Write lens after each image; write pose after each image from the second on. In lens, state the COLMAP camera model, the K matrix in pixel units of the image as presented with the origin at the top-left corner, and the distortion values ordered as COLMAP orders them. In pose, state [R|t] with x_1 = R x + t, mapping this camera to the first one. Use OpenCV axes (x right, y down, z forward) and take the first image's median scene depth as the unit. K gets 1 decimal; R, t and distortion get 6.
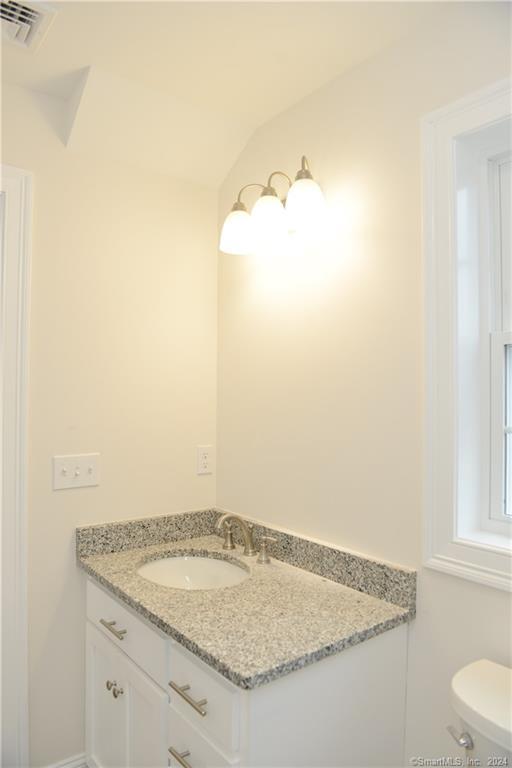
lens RADIAL K [[526.9, 0, 254.7], [0, 526.9, 377.1], [0, 0, 1]] dist [-0.048577, -0.004682]
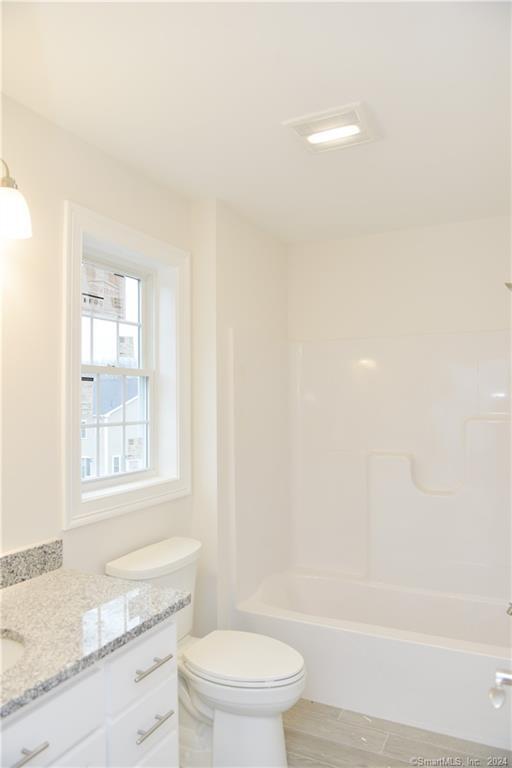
lens RADIAL K [[526.9, 0, 255.1], [0, 526.9, 385.6], [0, 0, 1]] dist [-0.048577, -0.004682]
pose [[-0.433294, 0.019274, 0.901047, -1.093857], [-0.023214, 0.999201, -0.032537, 0.016724], [-0.900954, -0.035015, -0.432500, 1.119093]]
